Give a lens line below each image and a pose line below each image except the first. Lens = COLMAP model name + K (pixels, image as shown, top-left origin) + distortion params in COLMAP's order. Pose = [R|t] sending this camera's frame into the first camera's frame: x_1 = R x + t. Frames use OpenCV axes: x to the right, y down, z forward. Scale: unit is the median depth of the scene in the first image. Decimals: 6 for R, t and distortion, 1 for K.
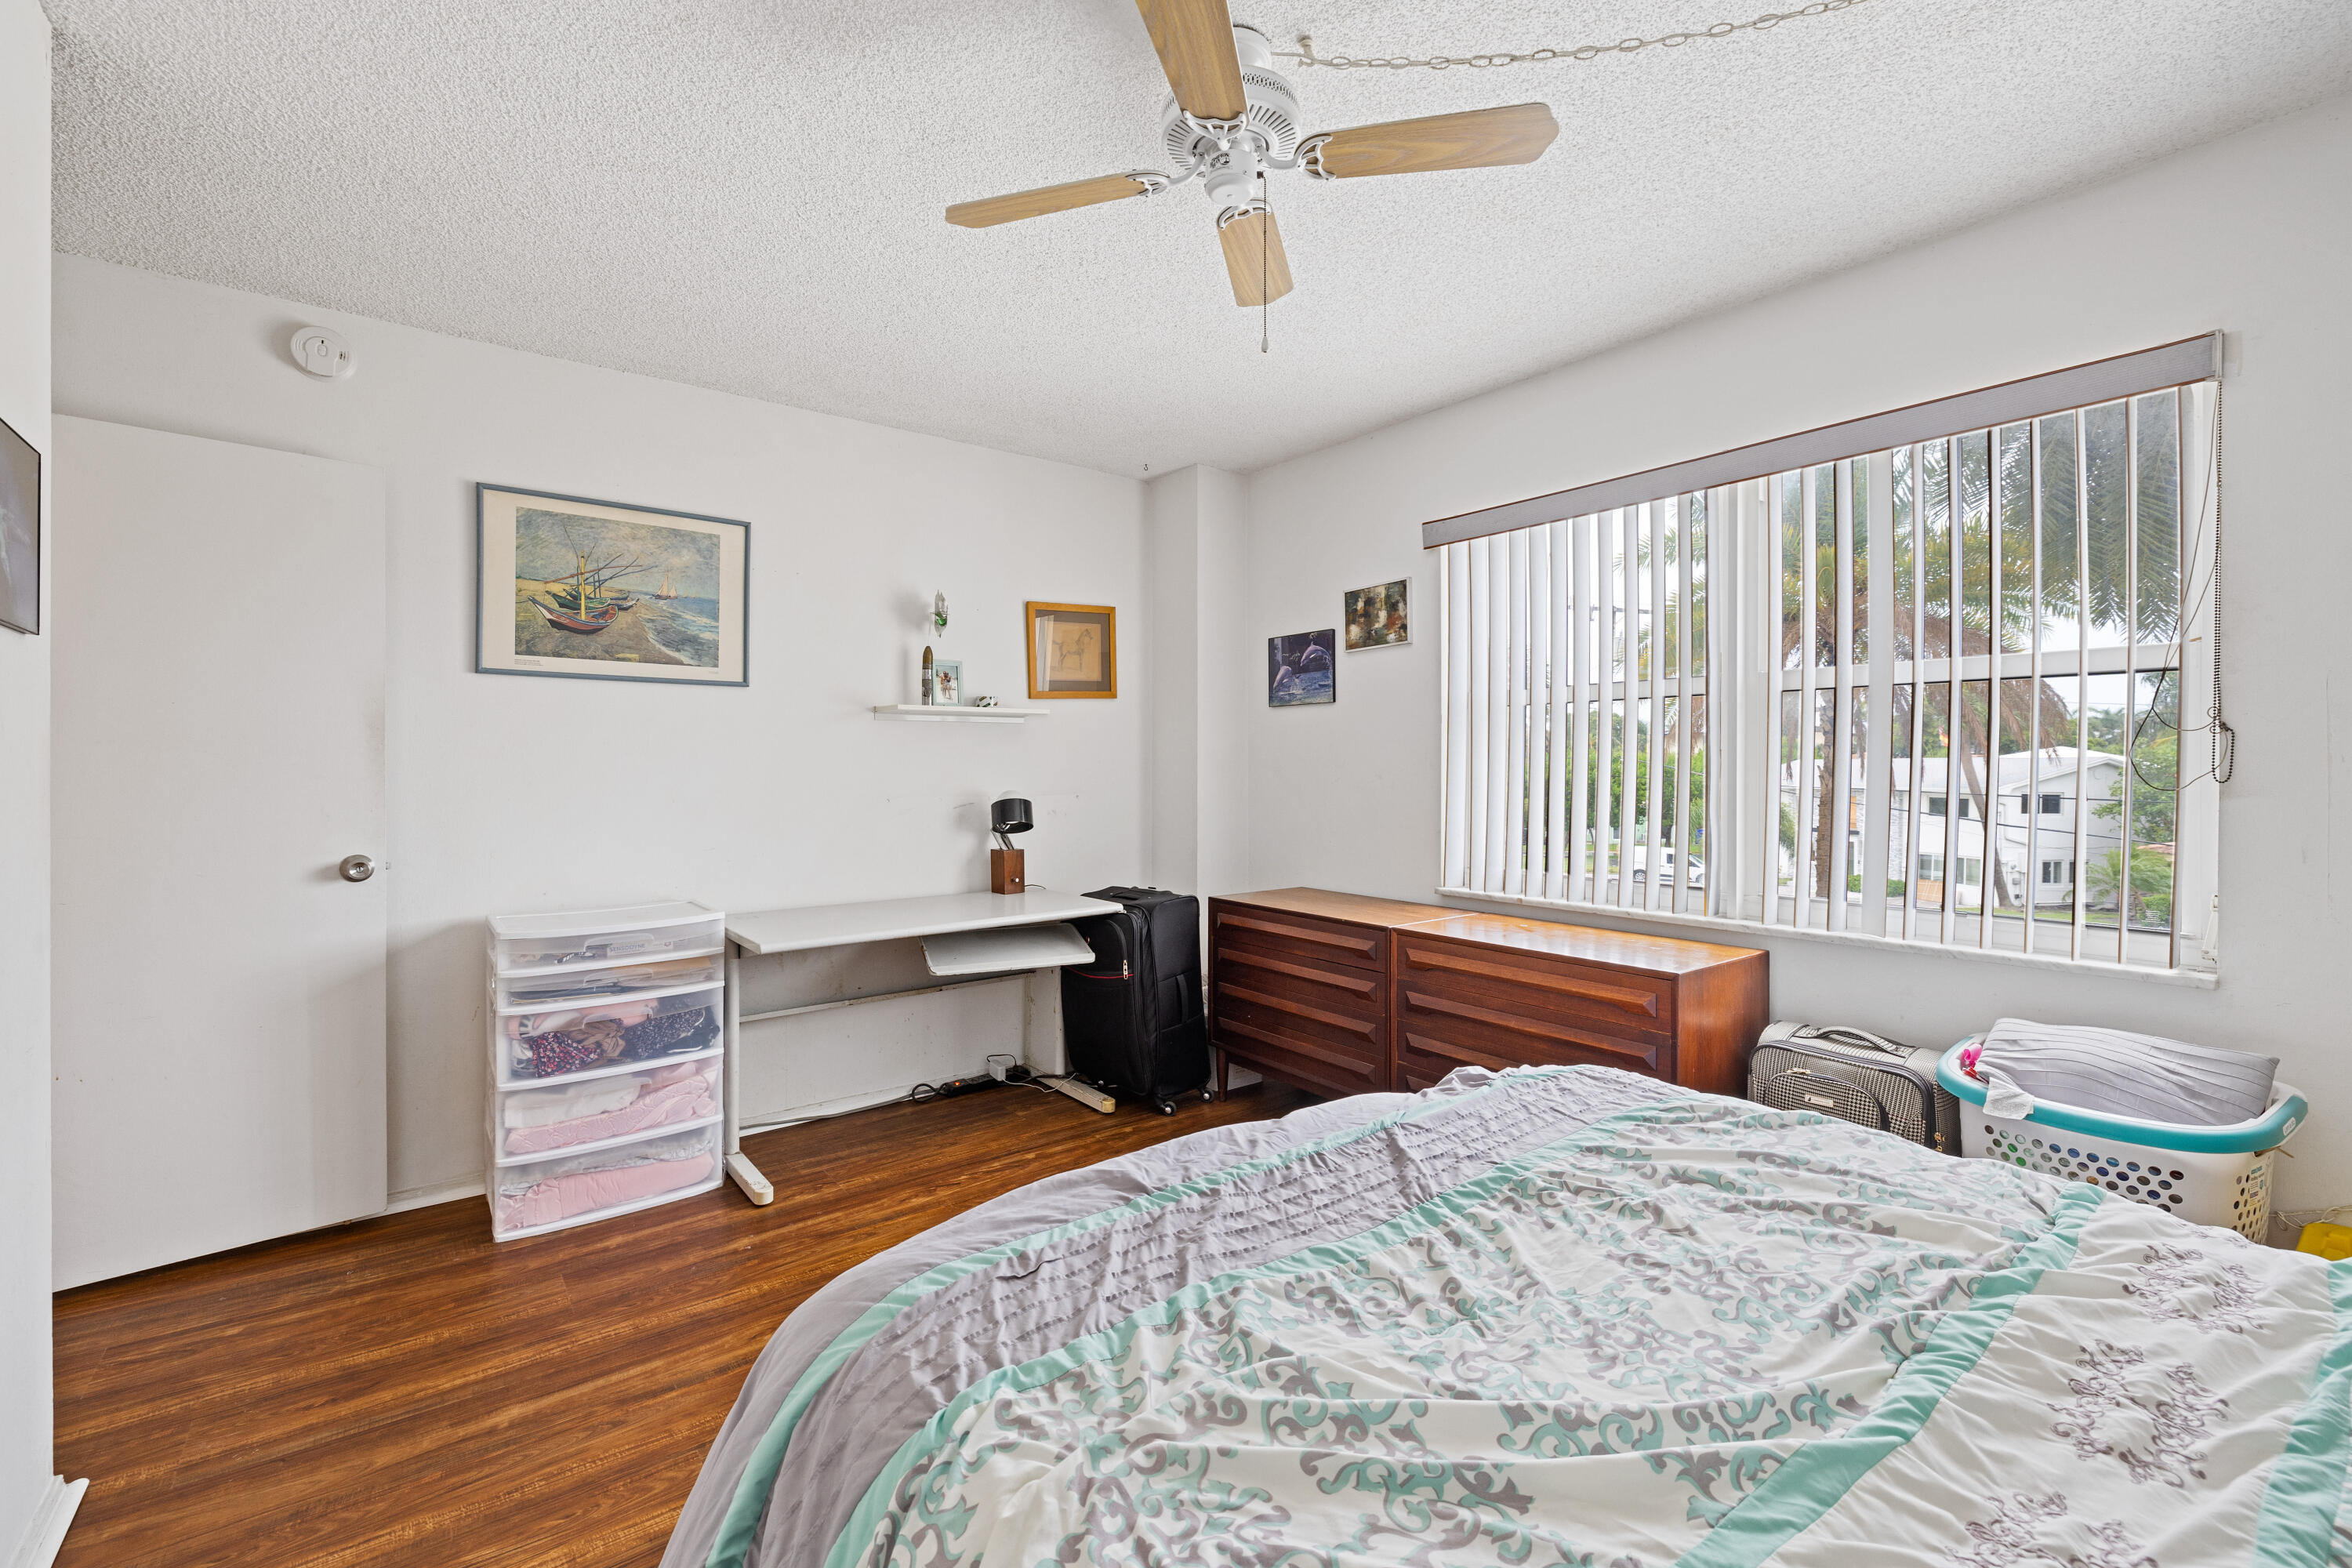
lens RADIAL K [[1006.3, 0, 1164.1], [0, 1006.3, 761.4], [0, 0, 1]] dist [-0.000159, 0.000132]
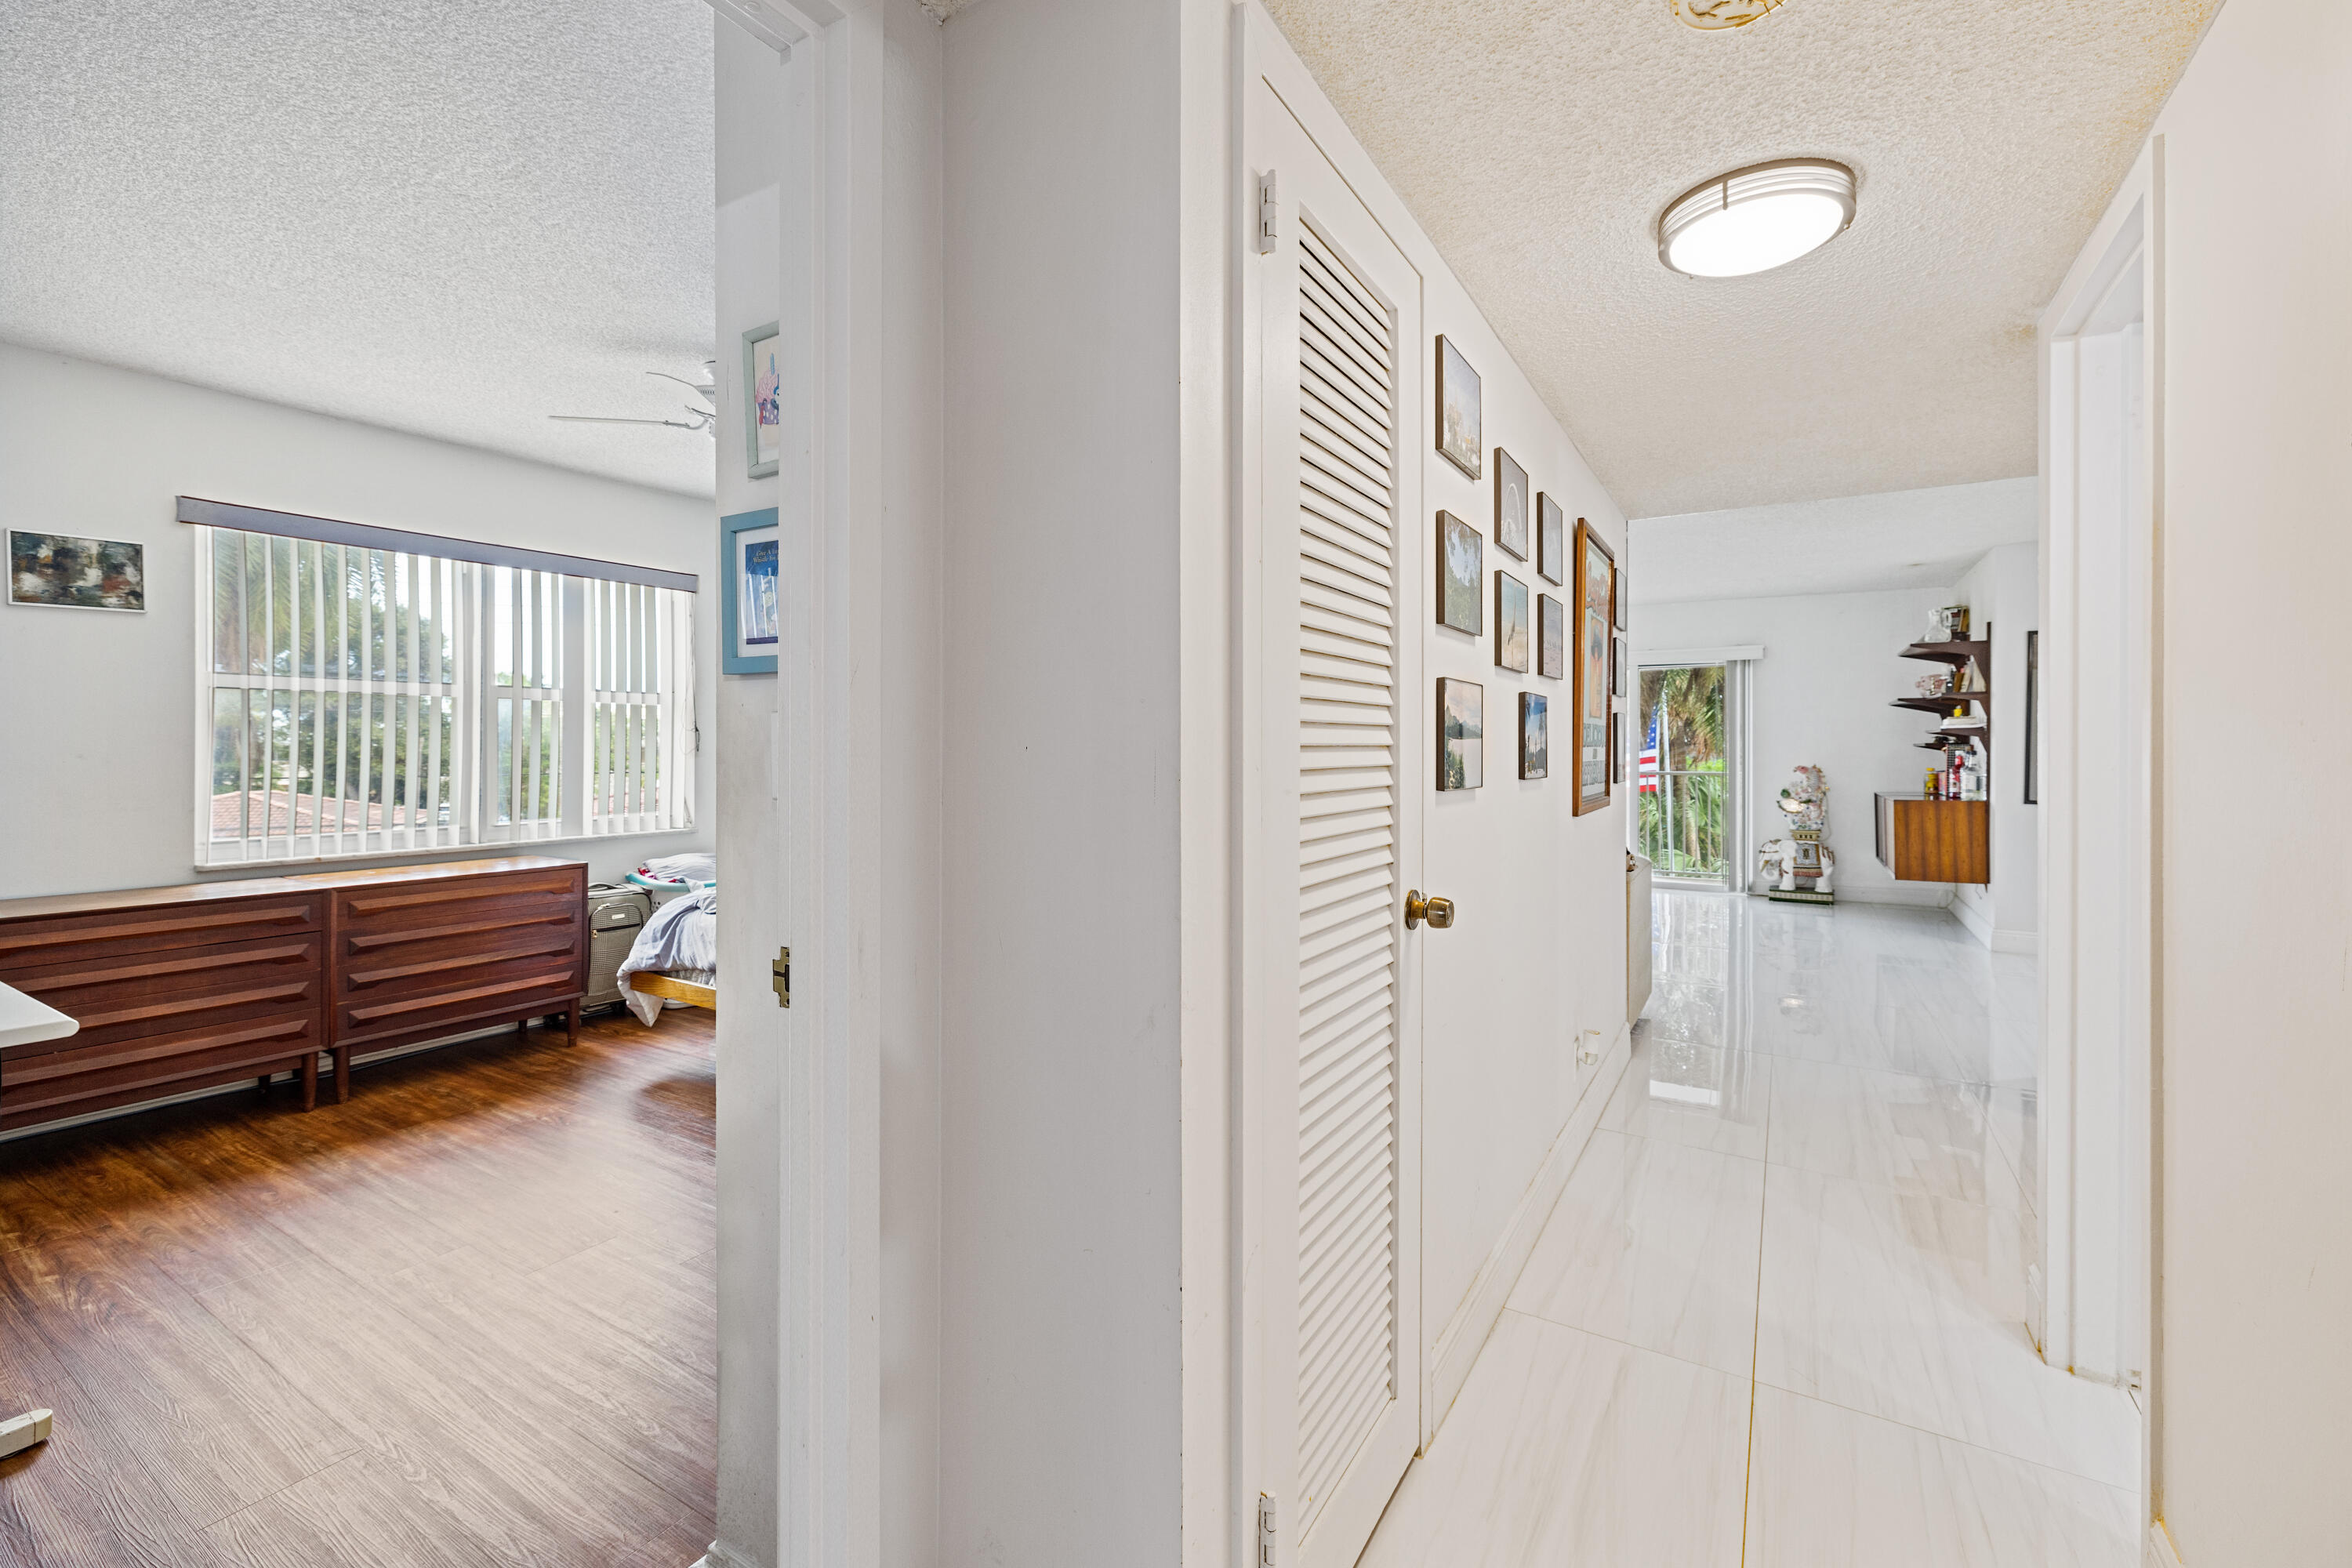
lens RADIAL K [[1006.3, 0, 1164.1], [0, 1006.3, 761.4], [0, 0, 1]] dist [-0.000159, 0.000132]
pose [[-0.360879, -0.012330, 0.932531, -0.968205], [-0.001992, 0.999921, 0.012450, 0.006886], [-0.932610, 0.002635, -0.360875, 0.449637]]
